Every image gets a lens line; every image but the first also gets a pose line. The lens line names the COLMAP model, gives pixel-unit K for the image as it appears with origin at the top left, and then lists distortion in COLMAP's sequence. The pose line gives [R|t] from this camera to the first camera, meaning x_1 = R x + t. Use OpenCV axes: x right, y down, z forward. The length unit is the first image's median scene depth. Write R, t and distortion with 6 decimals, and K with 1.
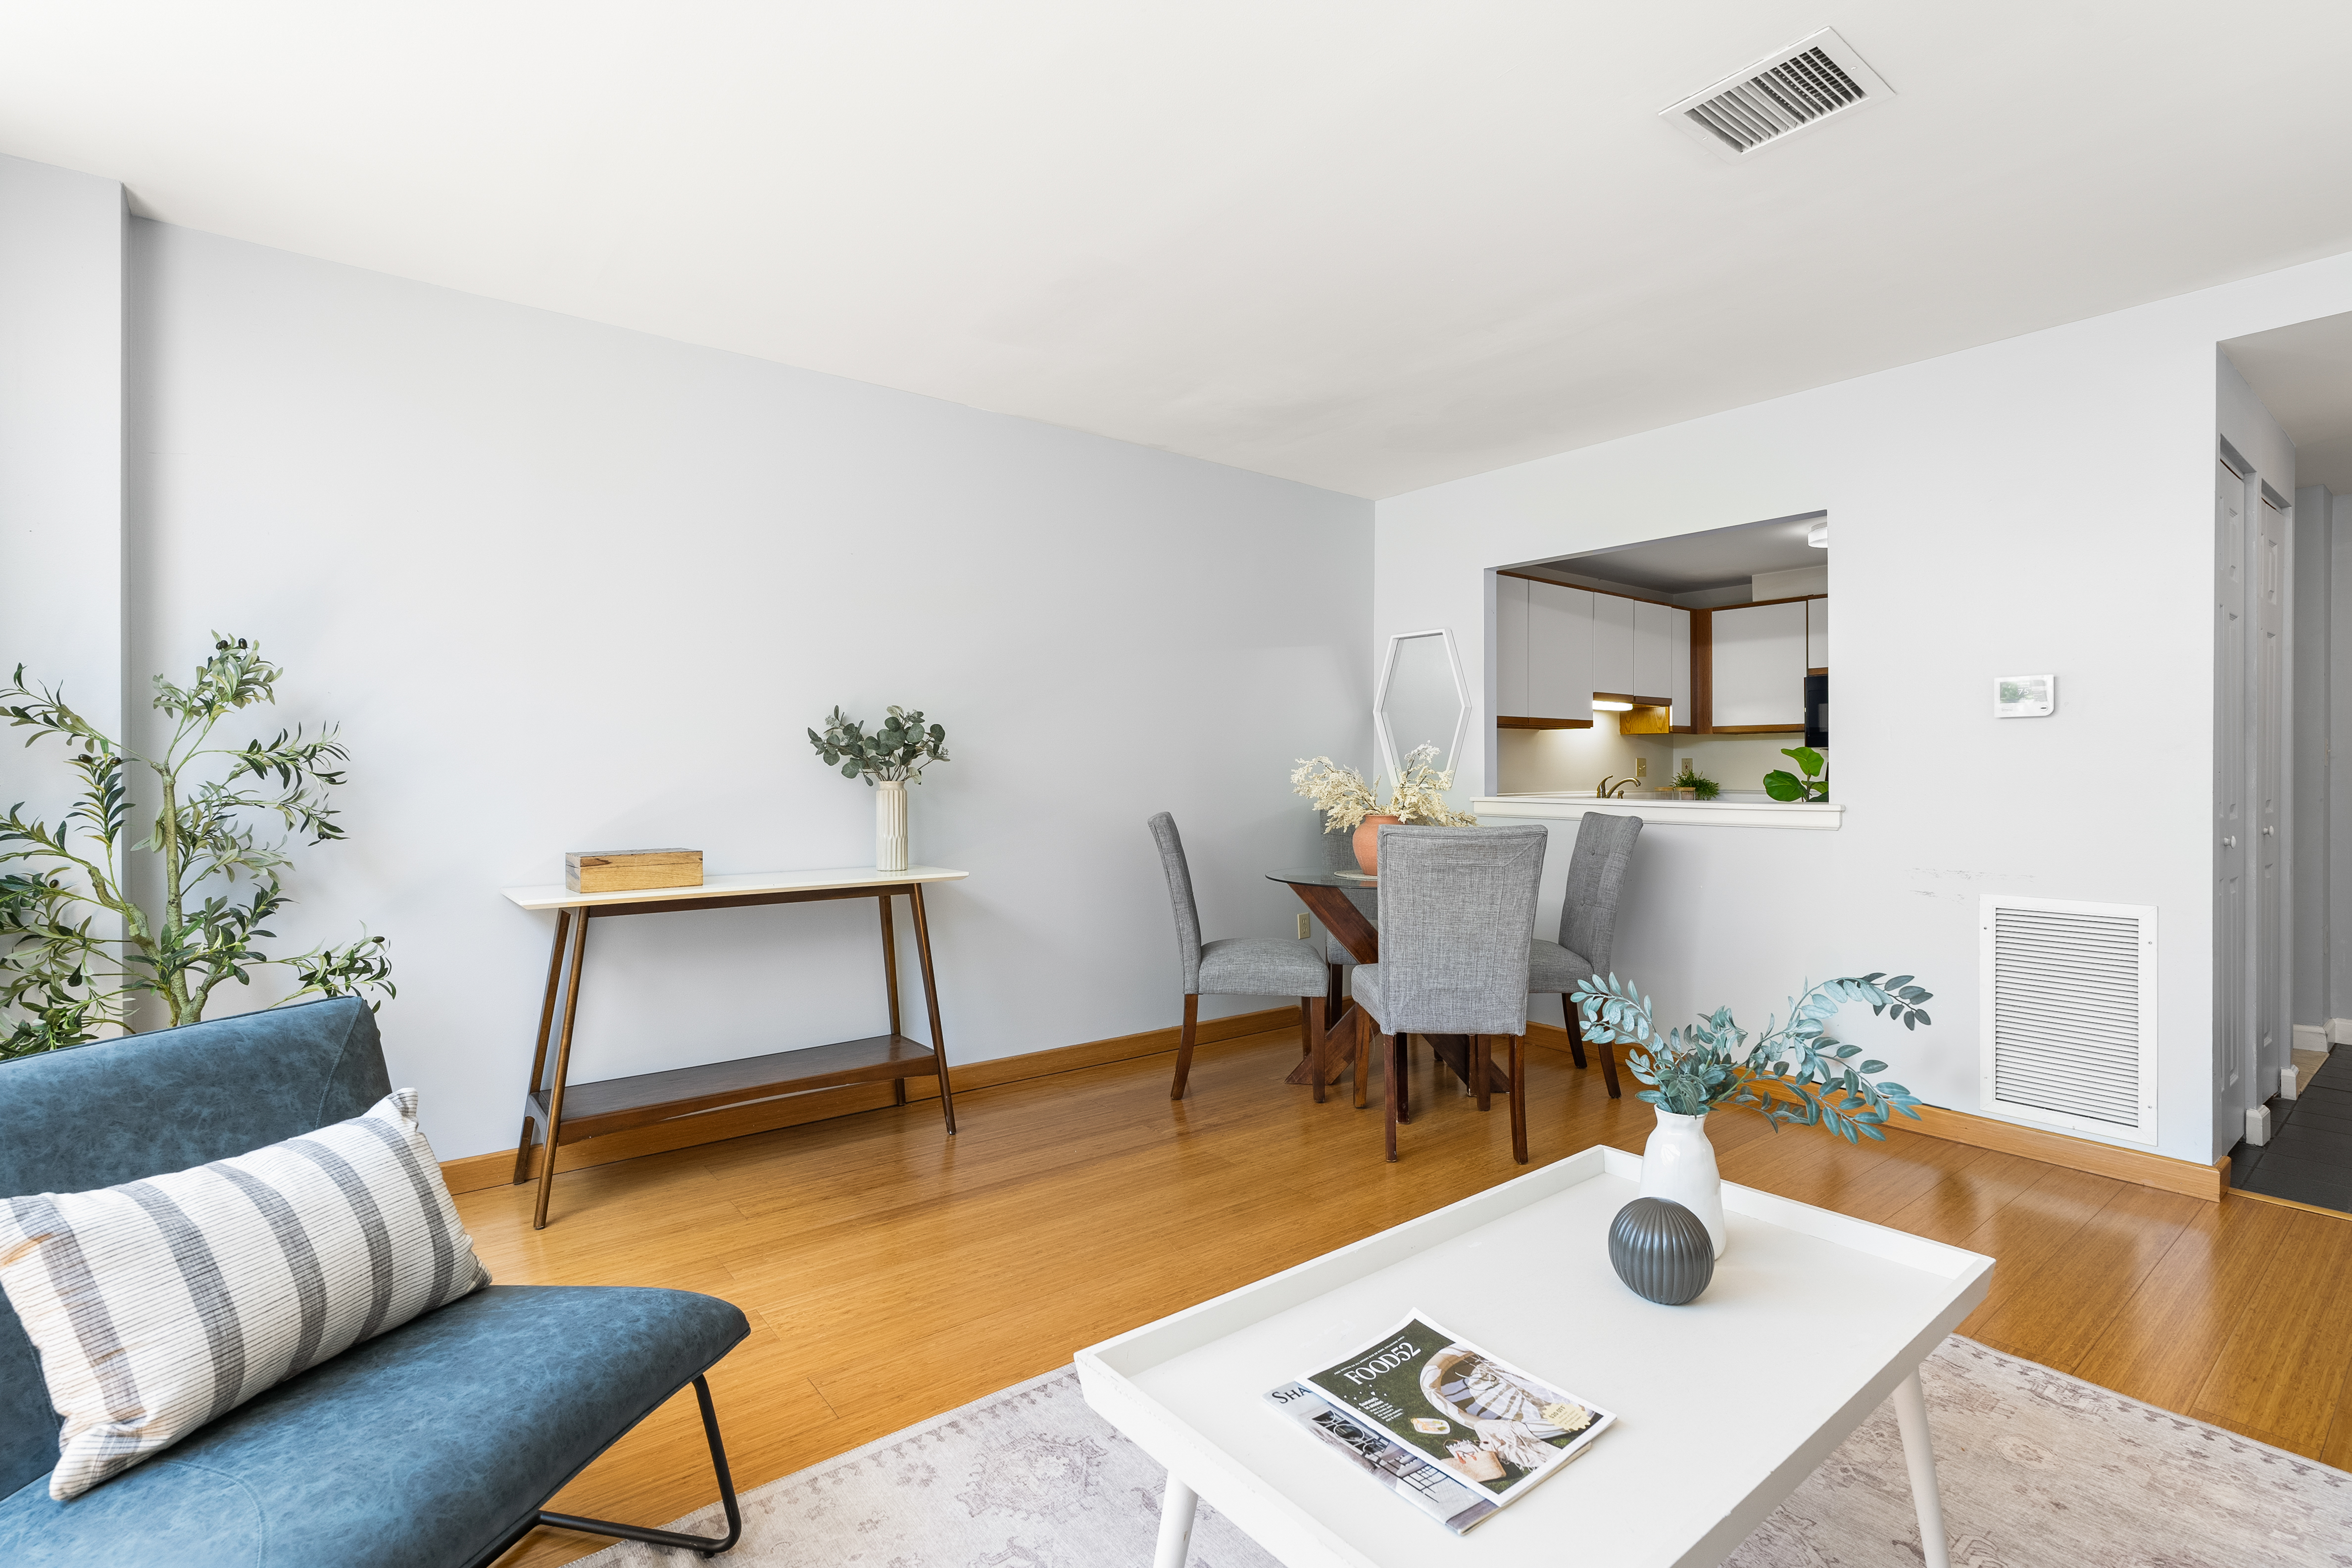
lens RADIAL K [[1065.5, 0, 1177.6], [0, 1065.5, 770.7], [0, 0, 1]] dist [-0.004005, 0.000205]
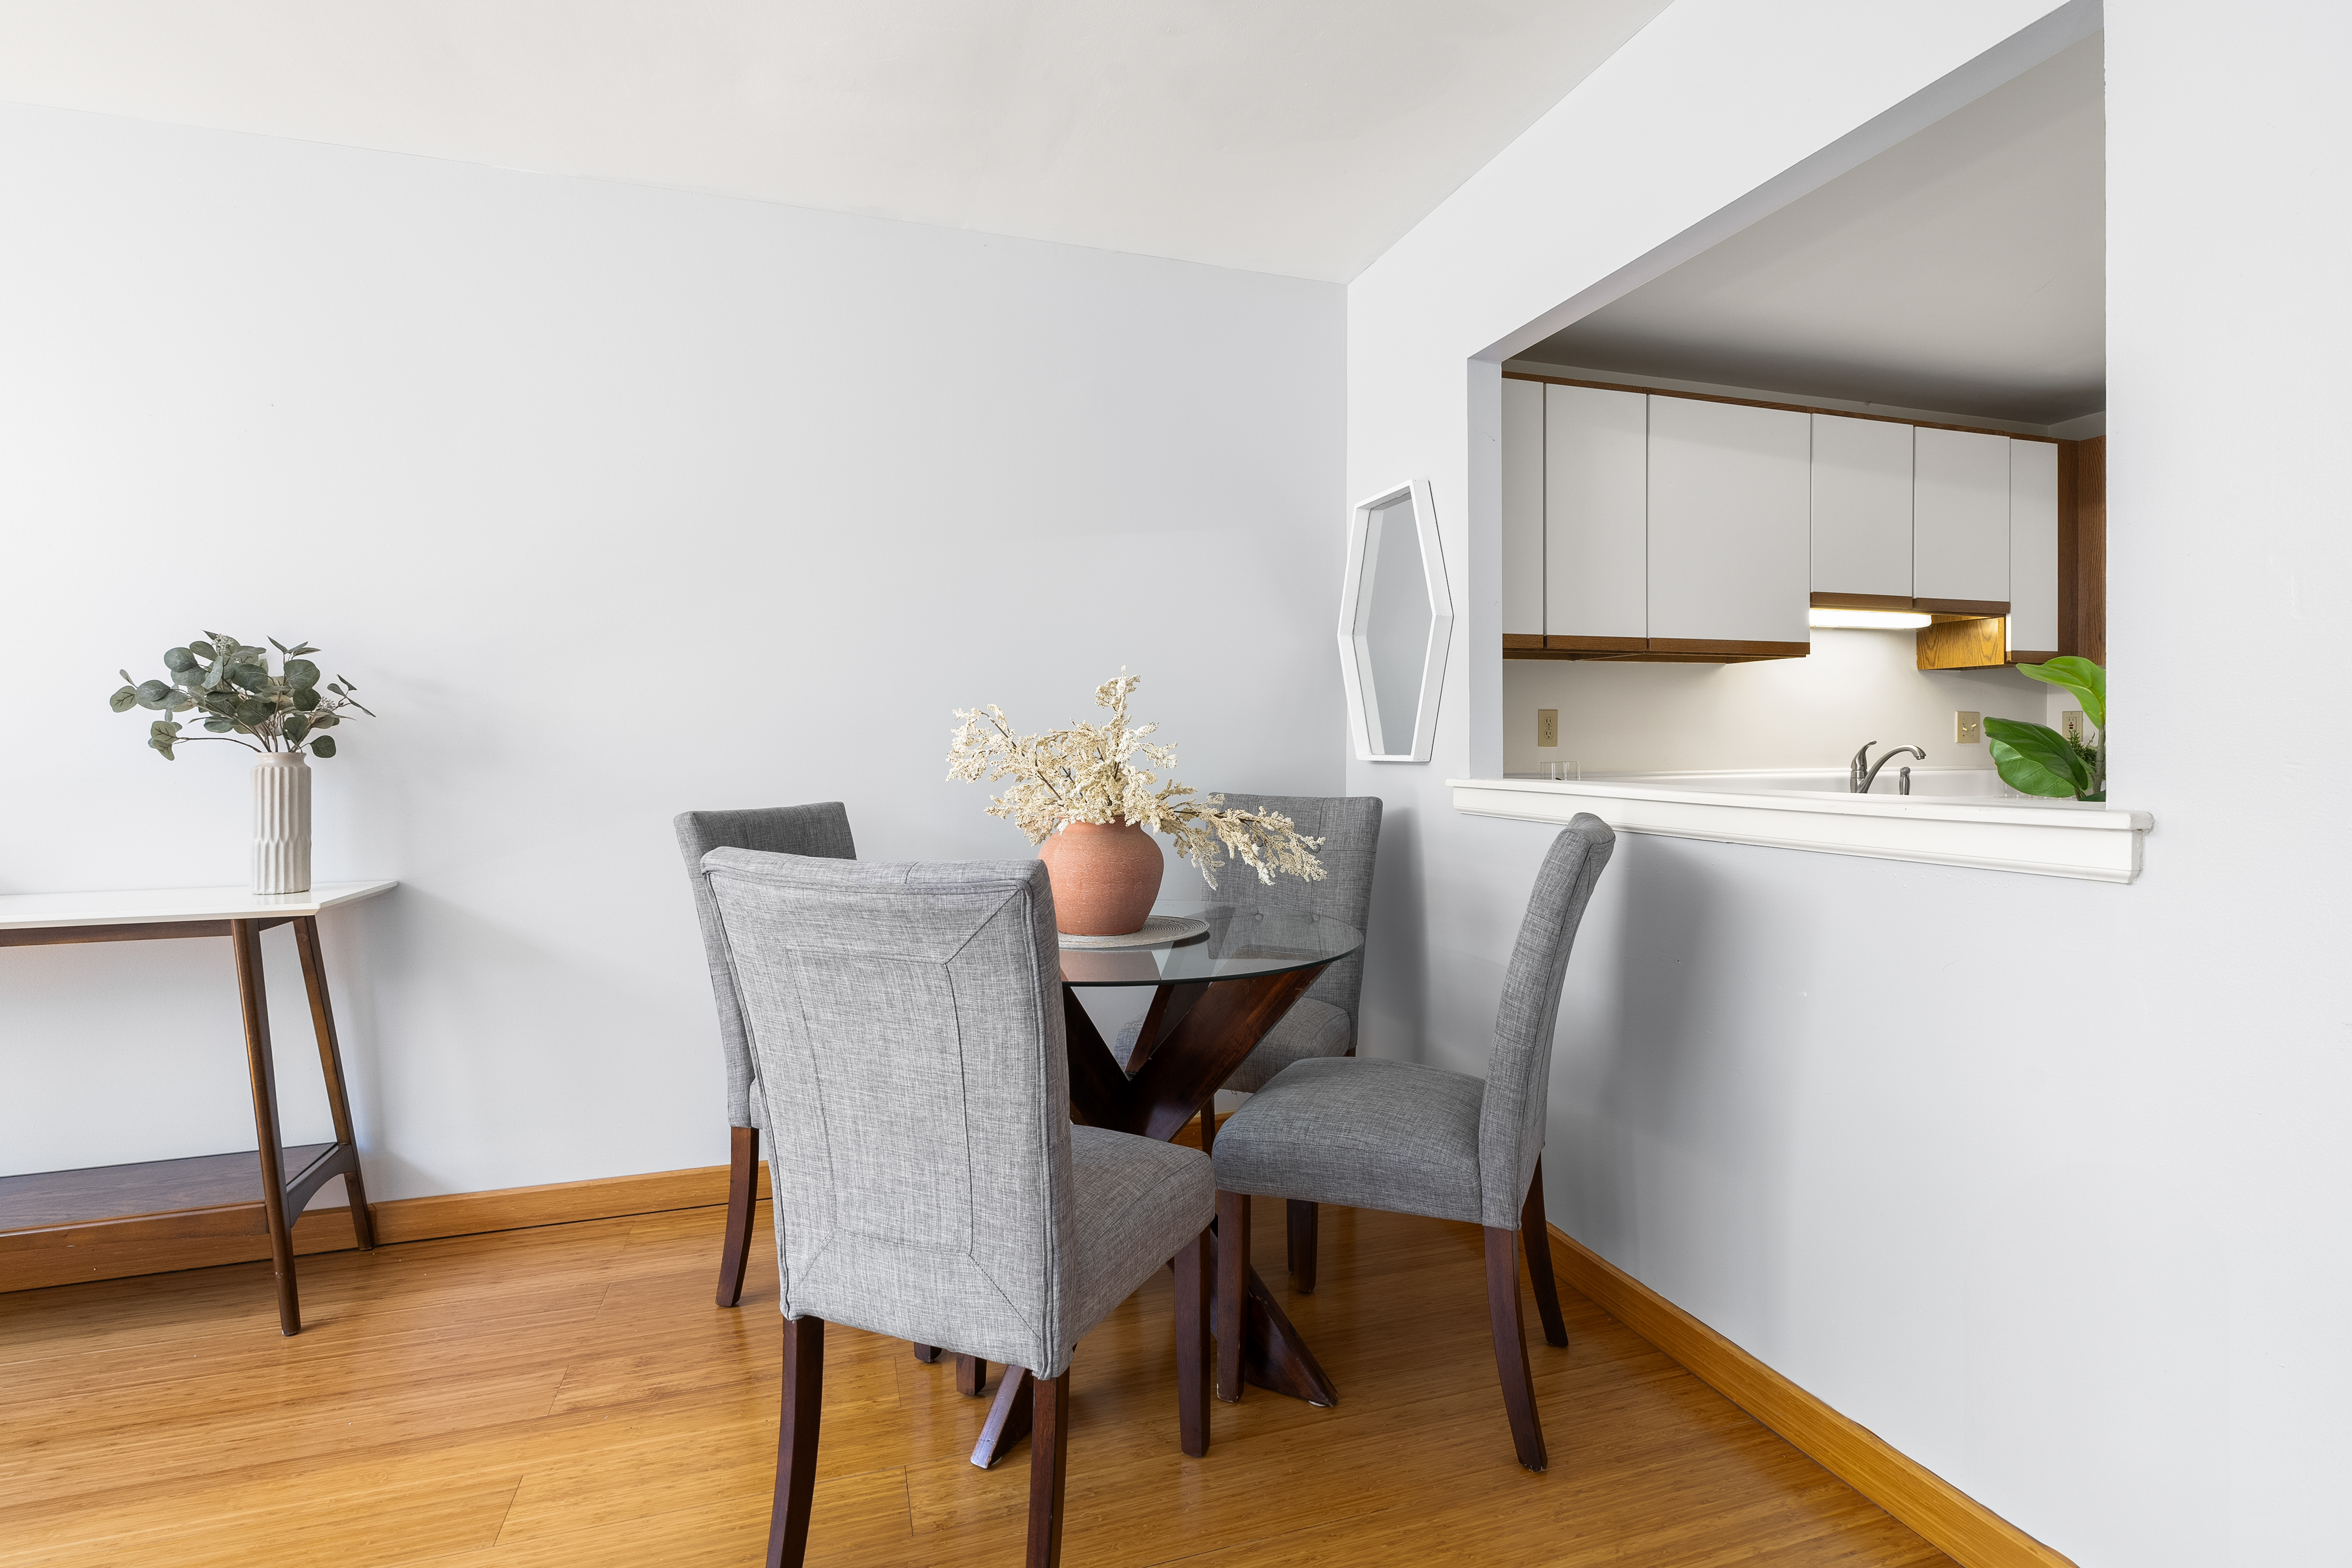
lens RADIAL K [[1101.7, 0, 1180.7], [0, 1101.7, 757.9], [0, 0, 1]] dist [-0.003571, -0.000282]
pose [[0.938998, -0.001720, -0.343917, 0.438444], [0.005837, 0.999923, 0.010938, 0.008240], [0.343872, -0.012279, 0.938936, 0.536667]]
